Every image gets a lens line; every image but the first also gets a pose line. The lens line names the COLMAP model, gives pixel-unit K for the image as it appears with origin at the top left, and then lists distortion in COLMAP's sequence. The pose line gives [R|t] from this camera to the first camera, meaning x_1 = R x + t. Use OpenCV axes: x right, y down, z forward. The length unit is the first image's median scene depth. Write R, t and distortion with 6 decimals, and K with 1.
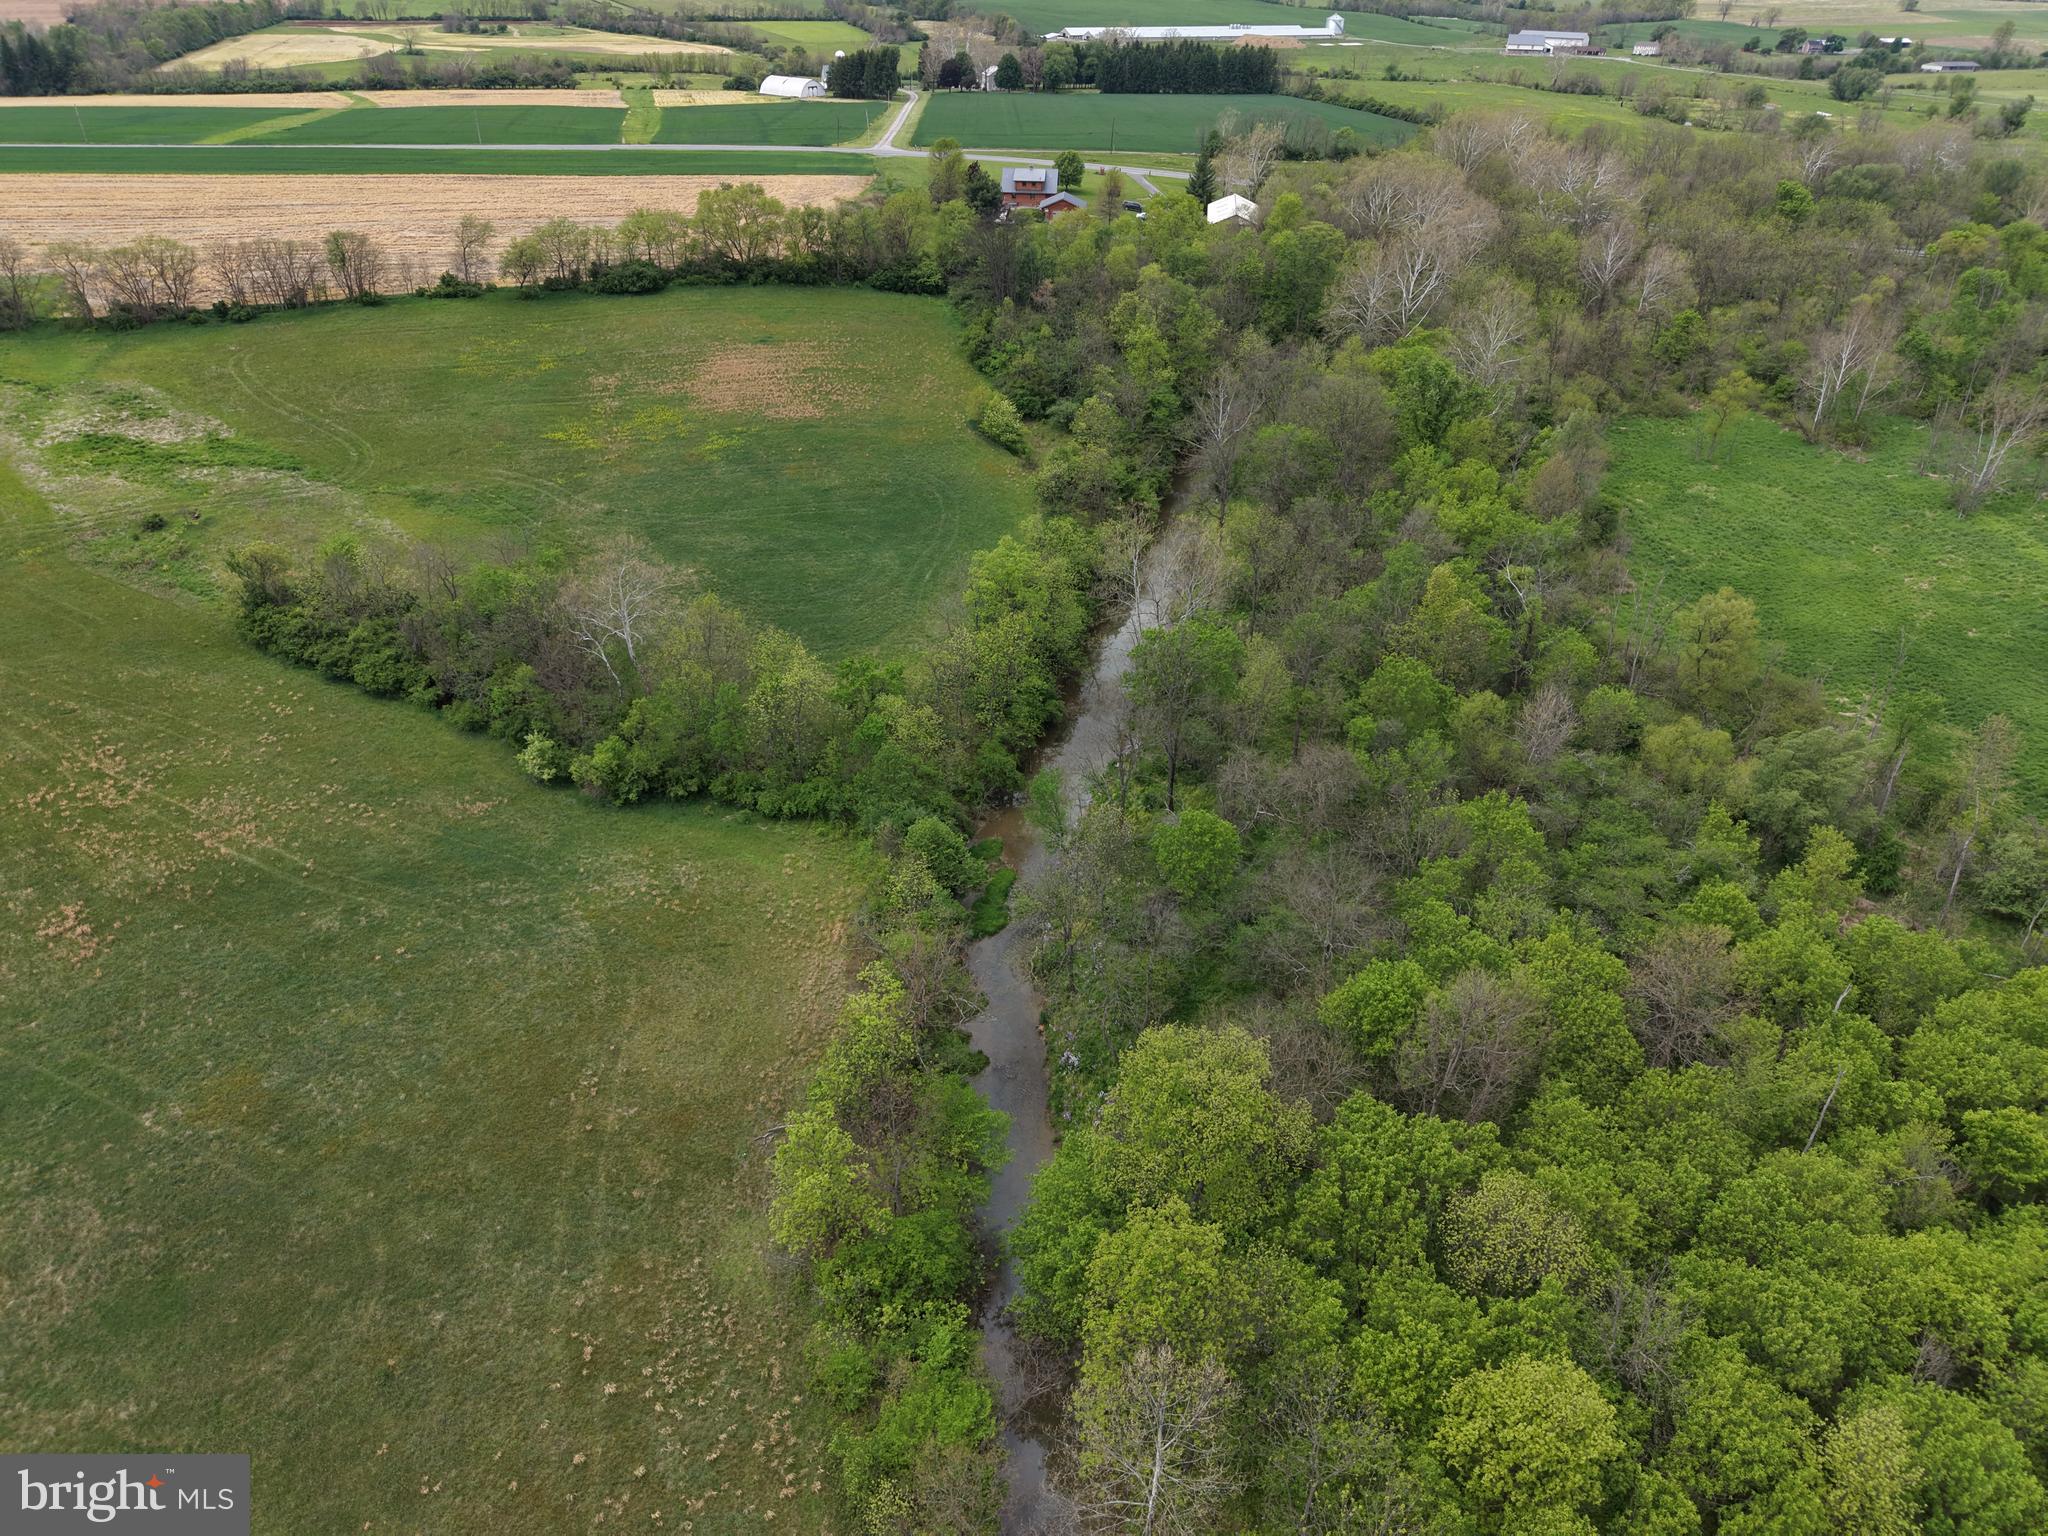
lens RADIAL K [[1372.3, 0, 1024.0], [0, 1372.3, 768.0], [0, 0, 1]] dist [0.021682, -0.016989]
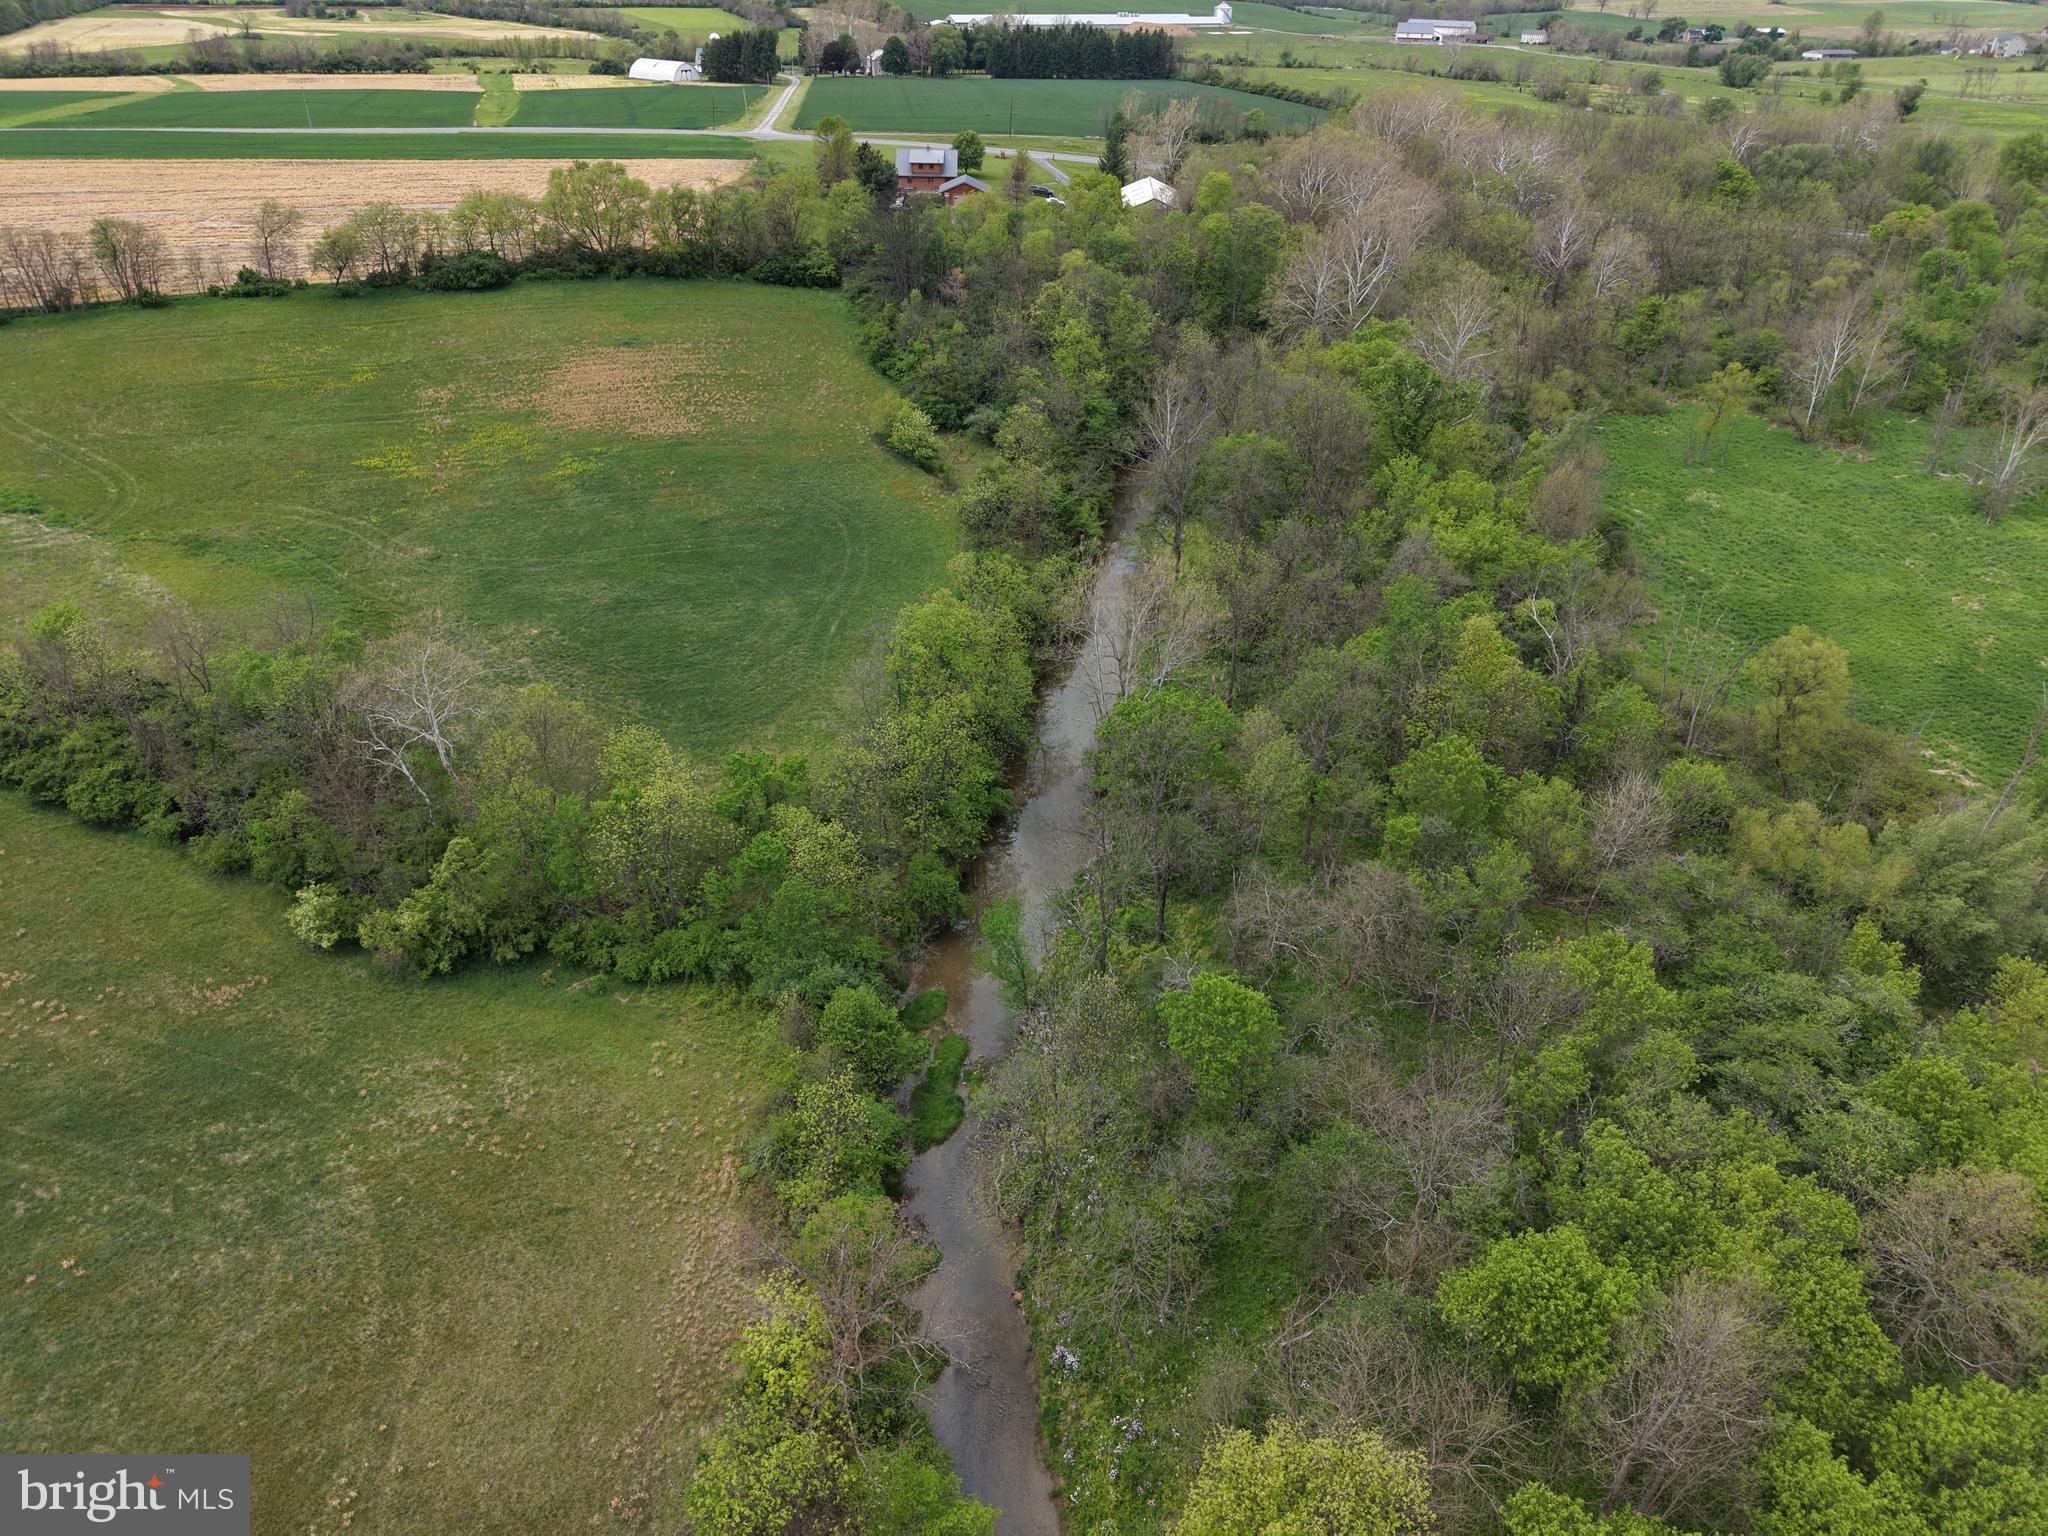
lens RADIAL K [[1369.6, 0, 1023.1], [0, 1369.6, 753.8], [0, 0, 1]] dist [0.017529, -0.013770]
pose [[0.997045, -0.033846, 0.068966, -0.011575], [0.034212, 0.999406, -0.004131, -0.042125], [-0.068785, 0.006479, 0.997610, 0.129229]]
